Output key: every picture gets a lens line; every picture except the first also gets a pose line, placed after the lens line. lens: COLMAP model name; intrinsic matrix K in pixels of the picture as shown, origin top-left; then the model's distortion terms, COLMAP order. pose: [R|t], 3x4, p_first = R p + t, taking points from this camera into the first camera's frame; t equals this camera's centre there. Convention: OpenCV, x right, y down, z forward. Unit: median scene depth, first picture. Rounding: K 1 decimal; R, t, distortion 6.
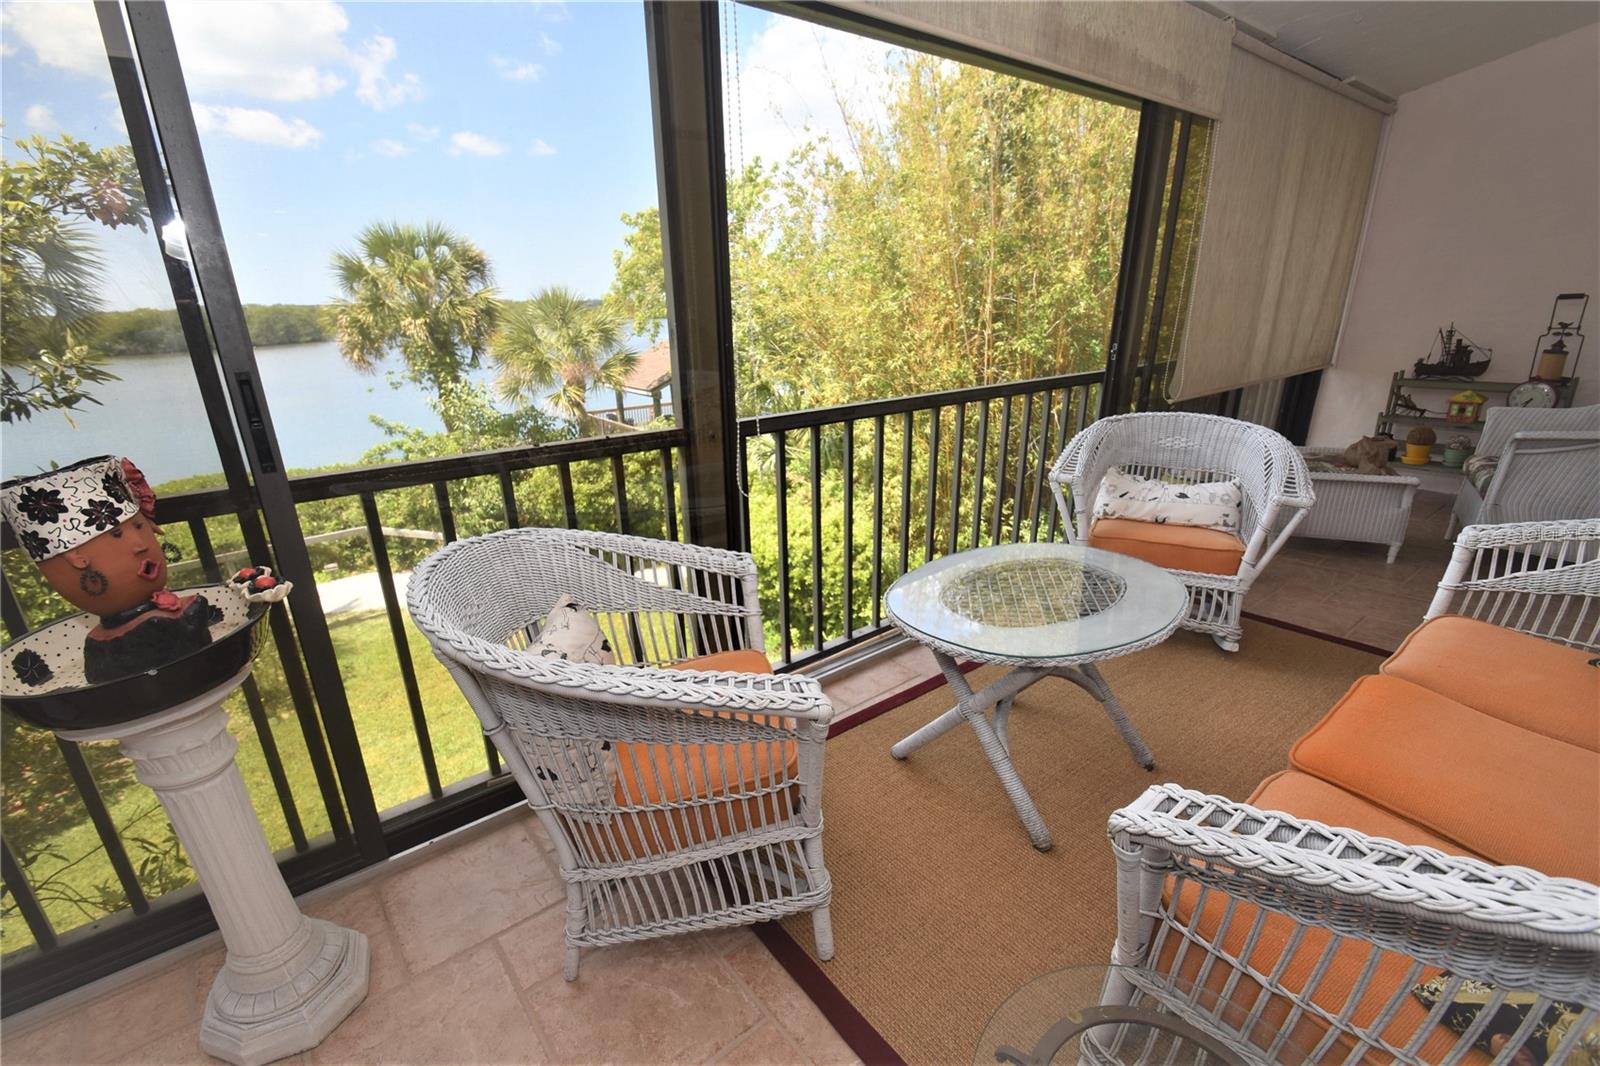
lens RADIAL K [[697.6, 0, 787.6], [0, 697.6, 561.6], [0, 0, 1]] dist [0.013283, -0.018154]
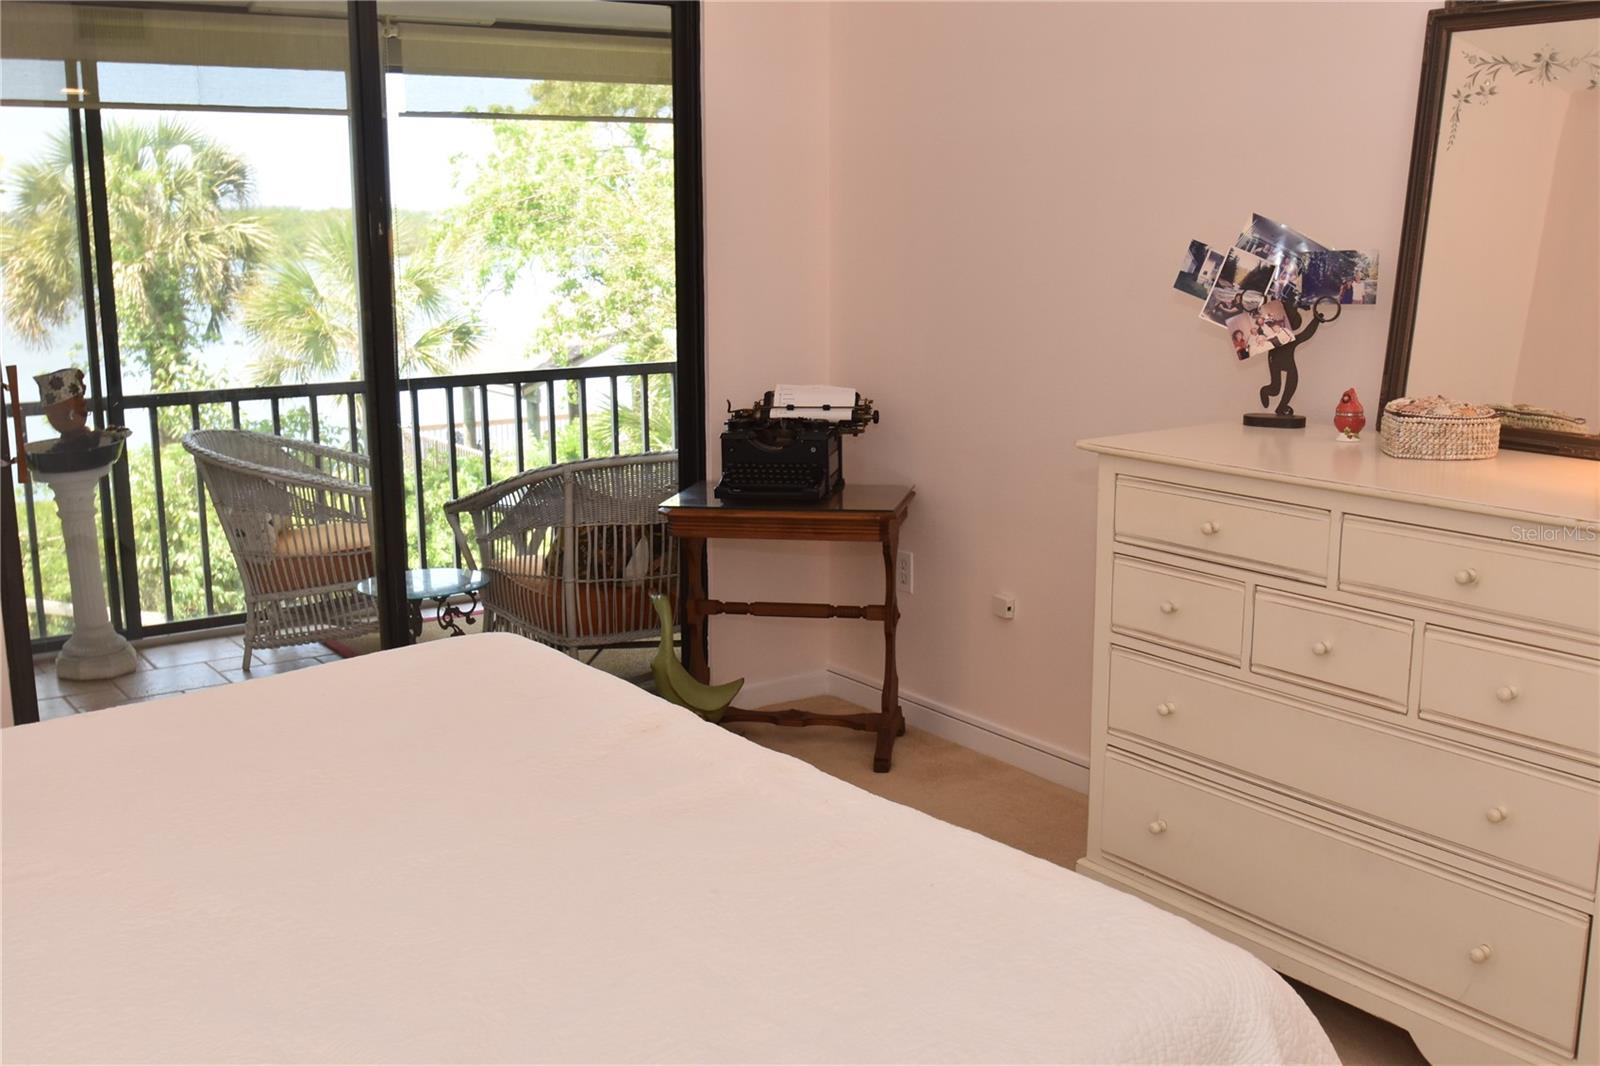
lens RADIAL K [[1565.7, 0, 800.0], [0, 1565.7, 533.0], [0, 0, 1]] dist [-0.092421, 0.014808]
pose [[0.998844, 0.024885, -0.041132, 0.117306], [-0.030989, 0.987403, -0.155161, 0.077238], [0.036753, 0.156256, 0.987033, -0.270127]]
